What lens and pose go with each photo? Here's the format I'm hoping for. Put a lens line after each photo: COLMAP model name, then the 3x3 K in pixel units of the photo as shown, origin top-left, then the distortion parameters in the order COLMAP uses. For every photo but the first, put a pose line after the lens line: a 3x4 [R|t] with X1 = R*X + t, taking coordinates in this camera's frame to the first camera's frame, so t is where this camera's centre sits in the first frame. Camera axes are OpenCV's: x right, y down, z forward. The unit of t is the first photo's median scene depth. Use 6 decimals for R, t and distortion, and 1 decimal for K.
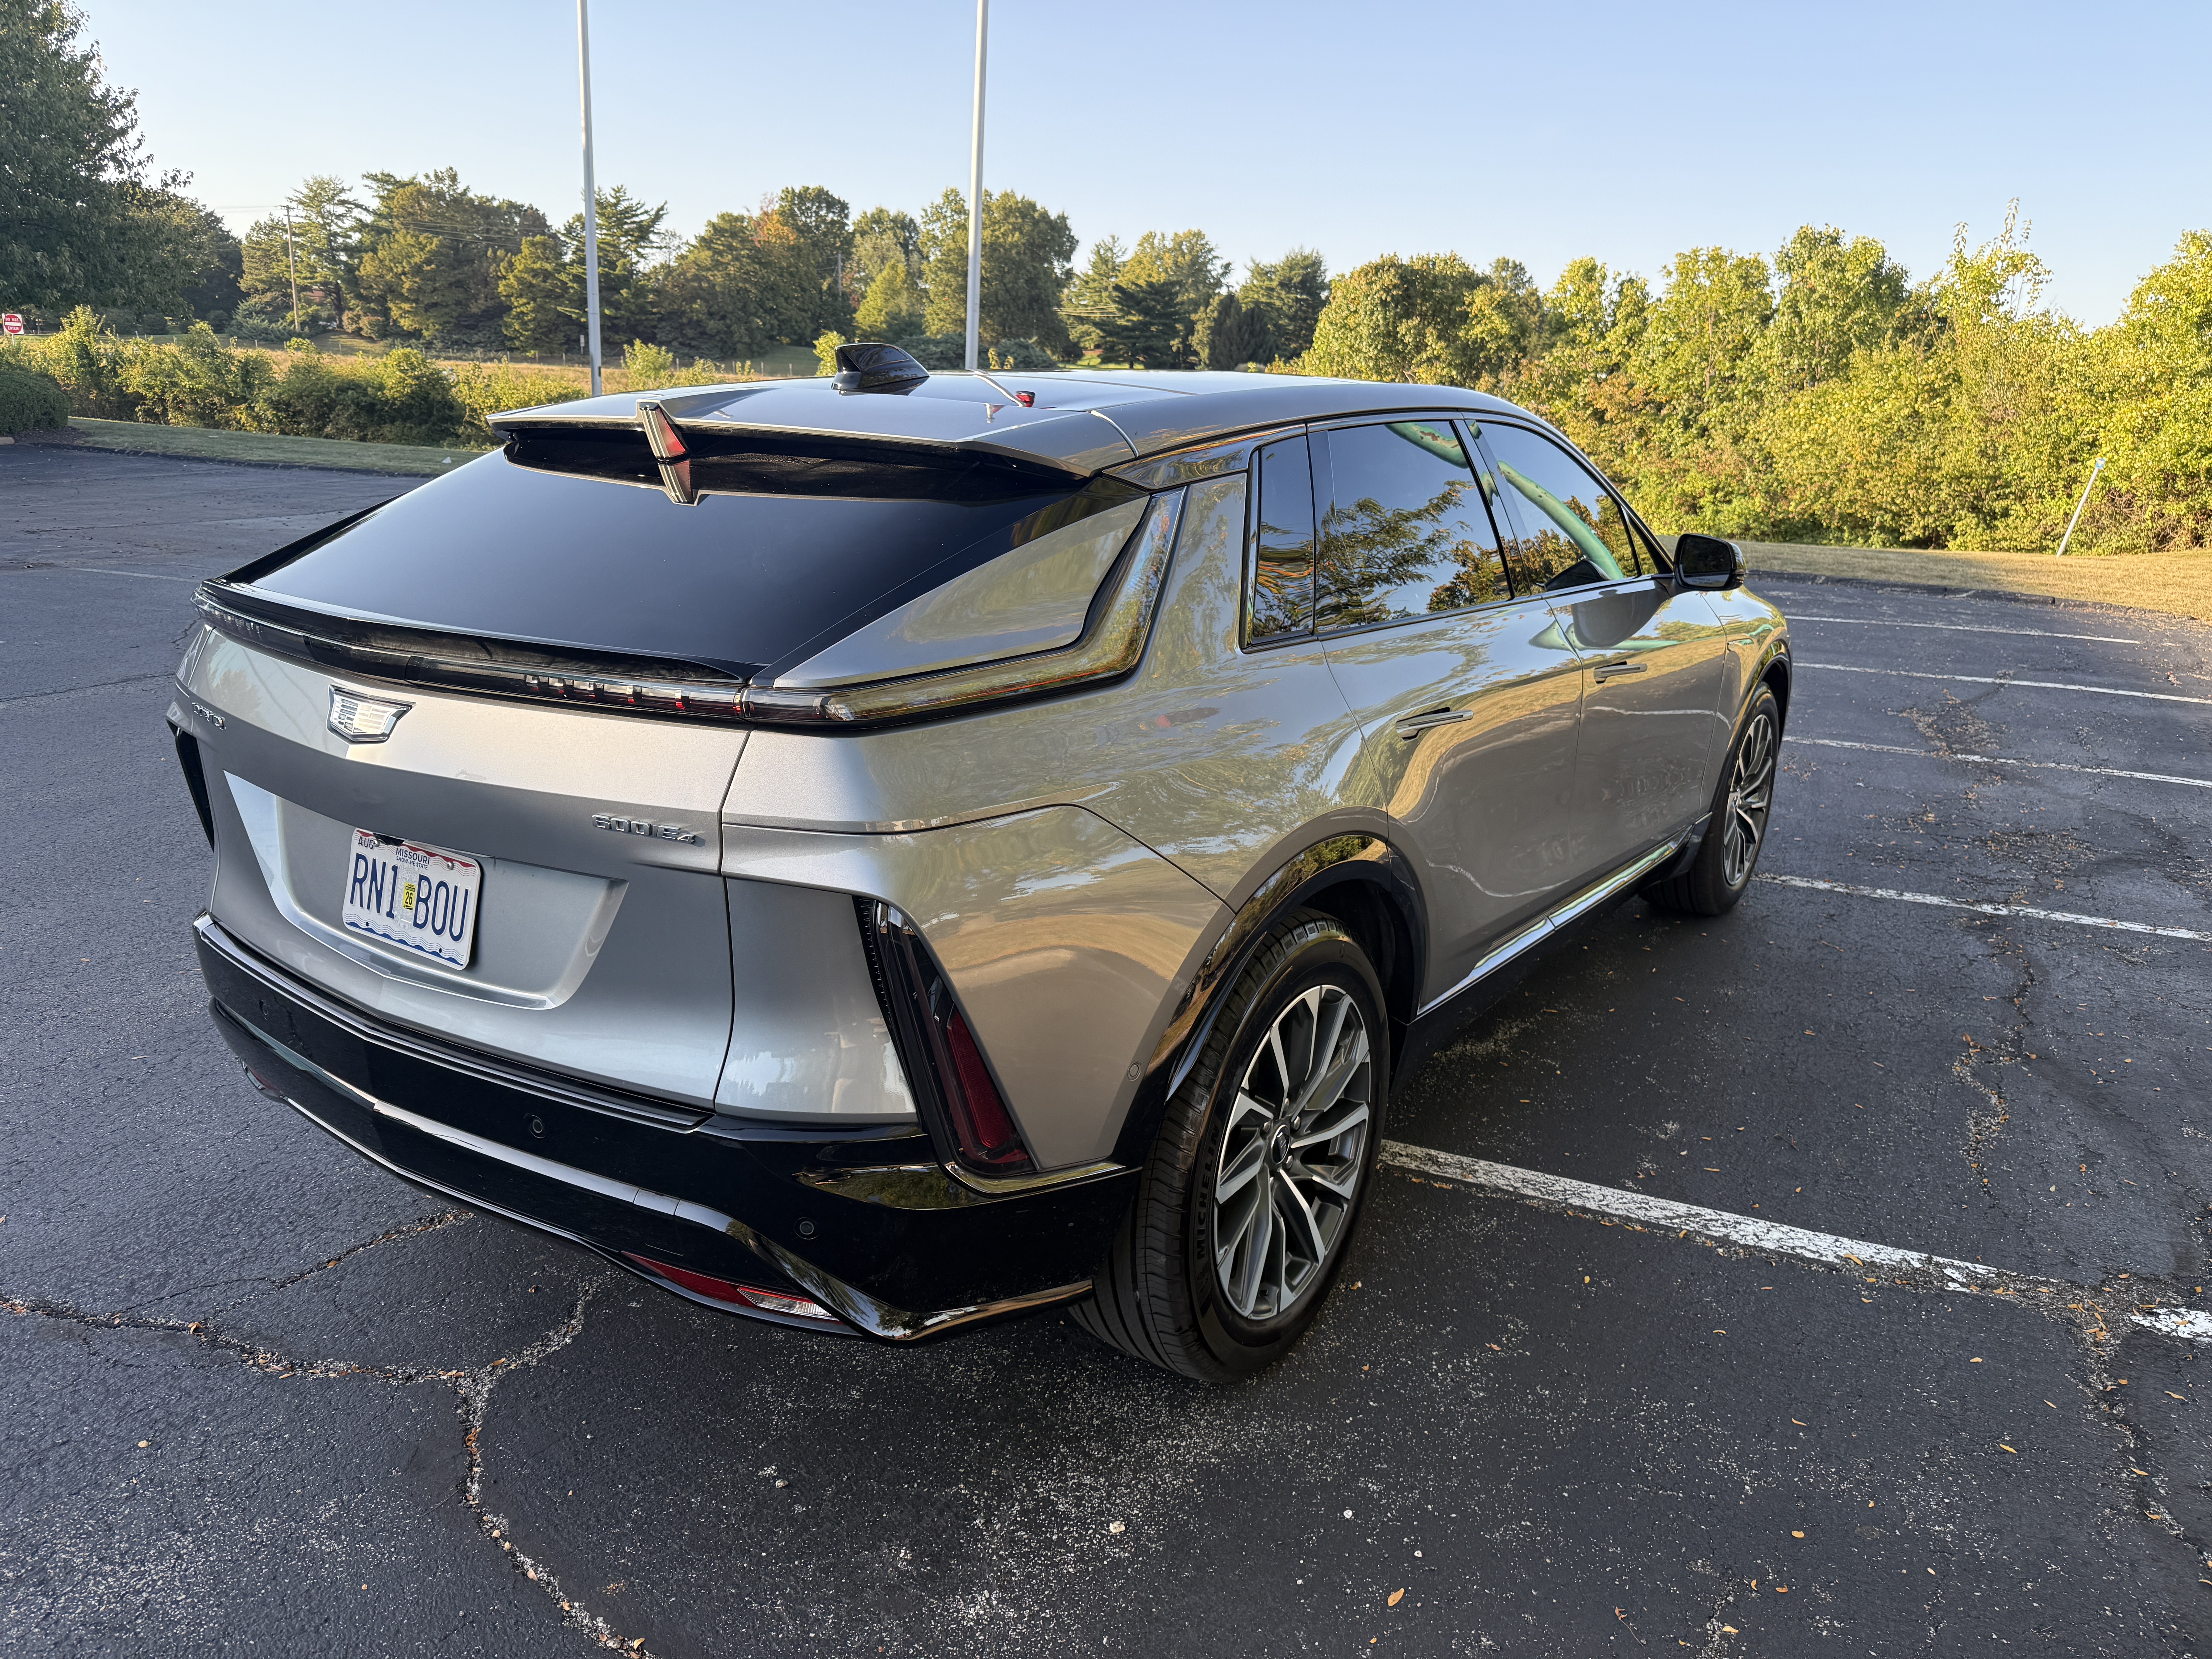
lens RADIAL K [[1592.5, 0, 1087.7], [0, 1592.5, 819.5], [0, 0, 1]] dist [0.026644, -0.021716]
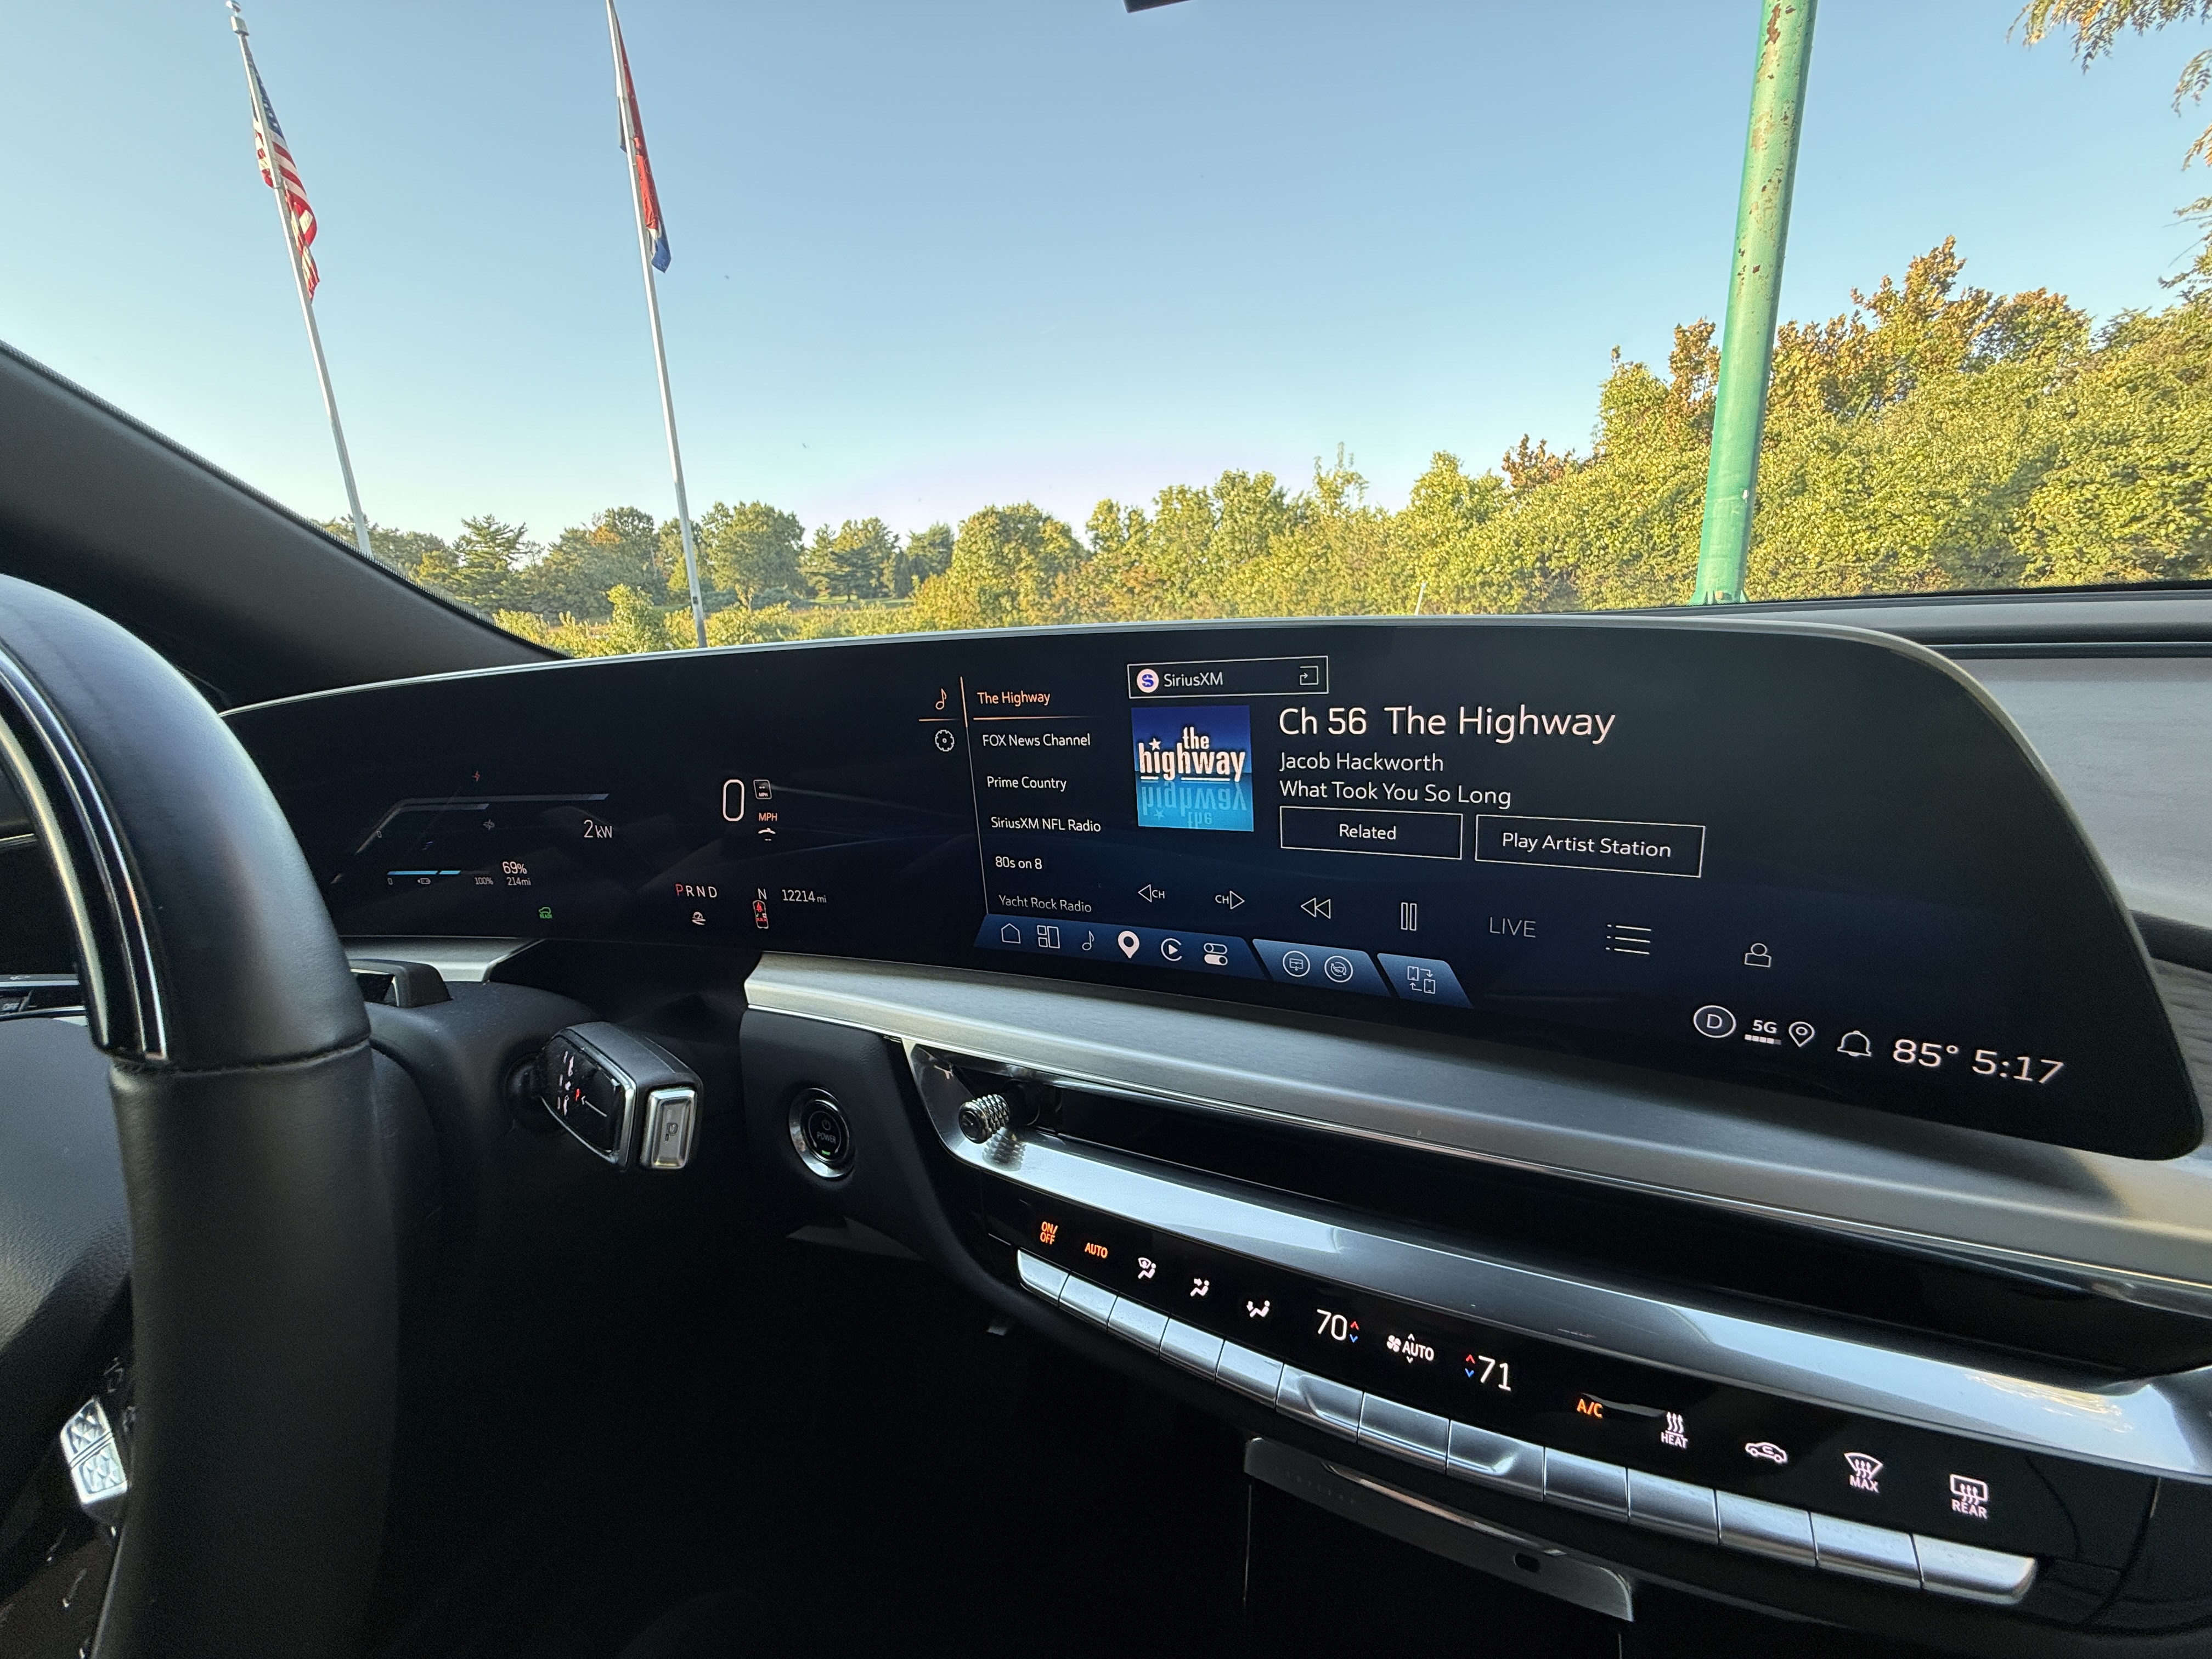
lens RADIAL K [[886.5, 0, 1099.8], [0, 886.5, 828.6], [0, 0, 1]] dist [0.000385, 0.000229]
pose [[0.953956, -0.162433, 0.252156, 0.018765], [0.166045, 0.986093, 0.007040, -0.023901], [-0.249793, 0.035154, 0.967661, 0.140450]]
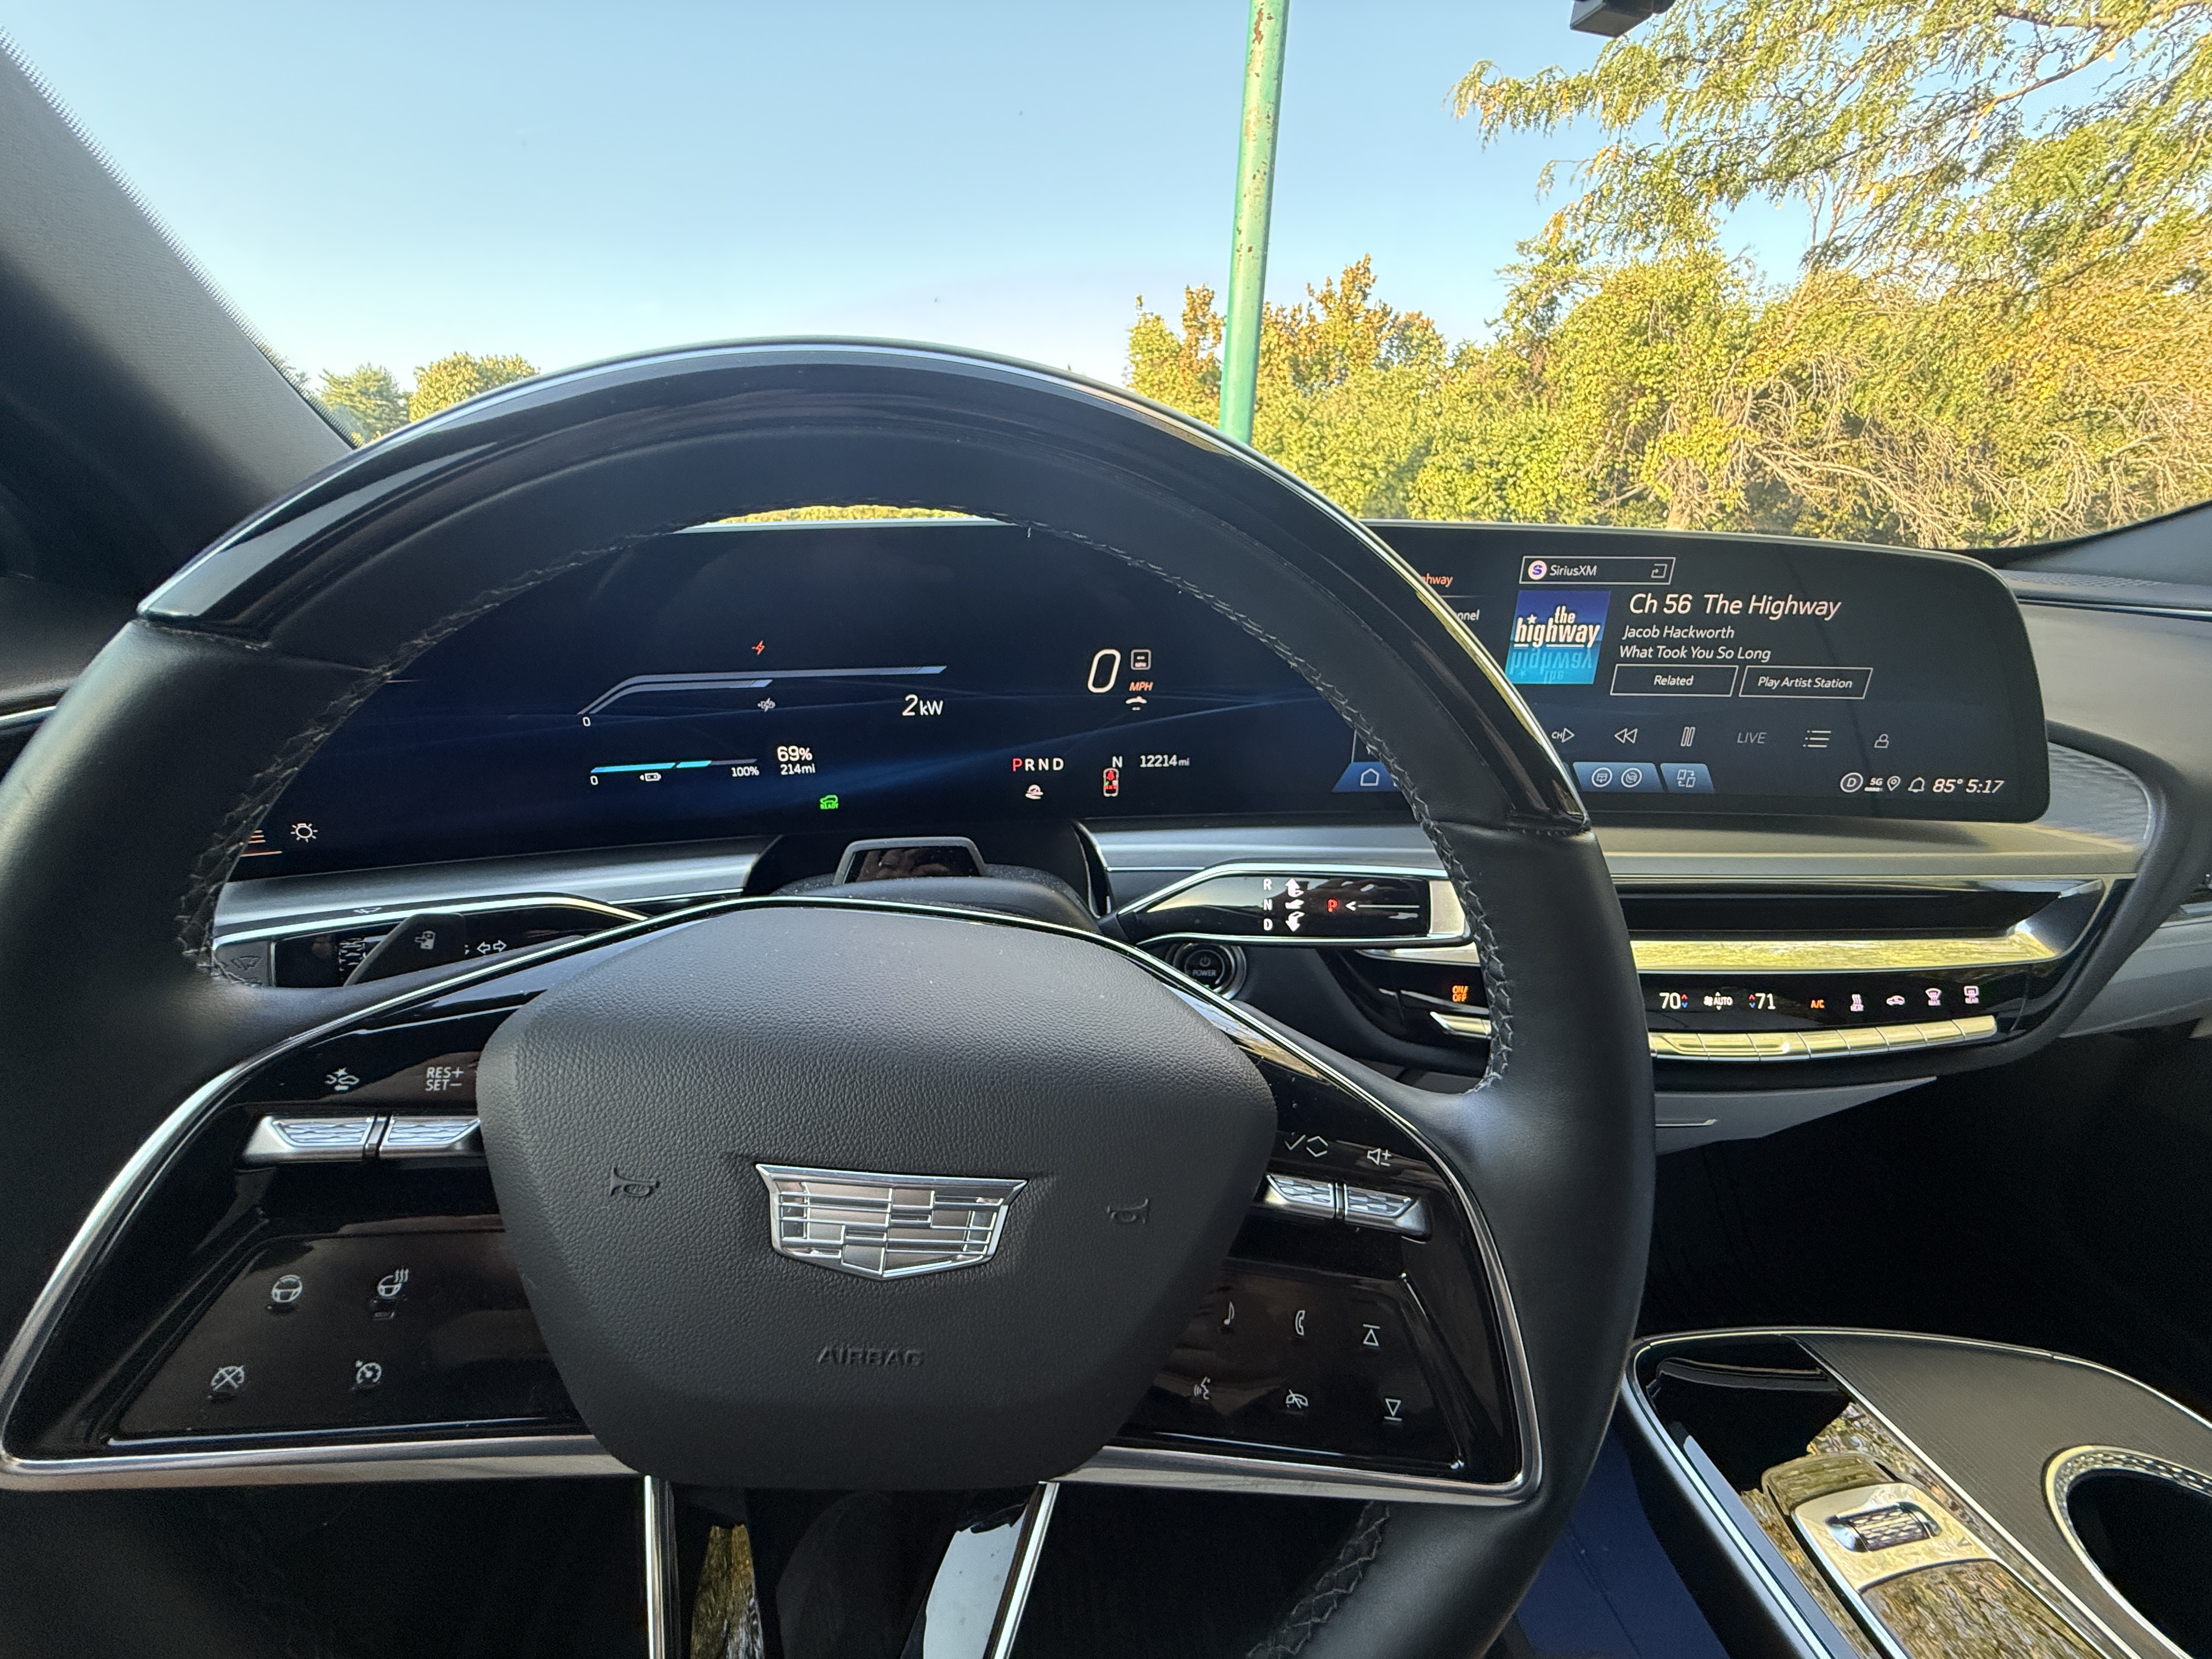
lens RADIAL K [[884.3, 0, 1099.5], [0, 884.3, 829.9], [0, 0, 1]] dist [0.002065, 0.000282]
pose [[0.724591, -0.257552, 0.639246, 0.007004], [0.181536, 0.966117, 0.183476, -0.025349], [-0.664840, -0.016899, 0.746794, 0.144620]]
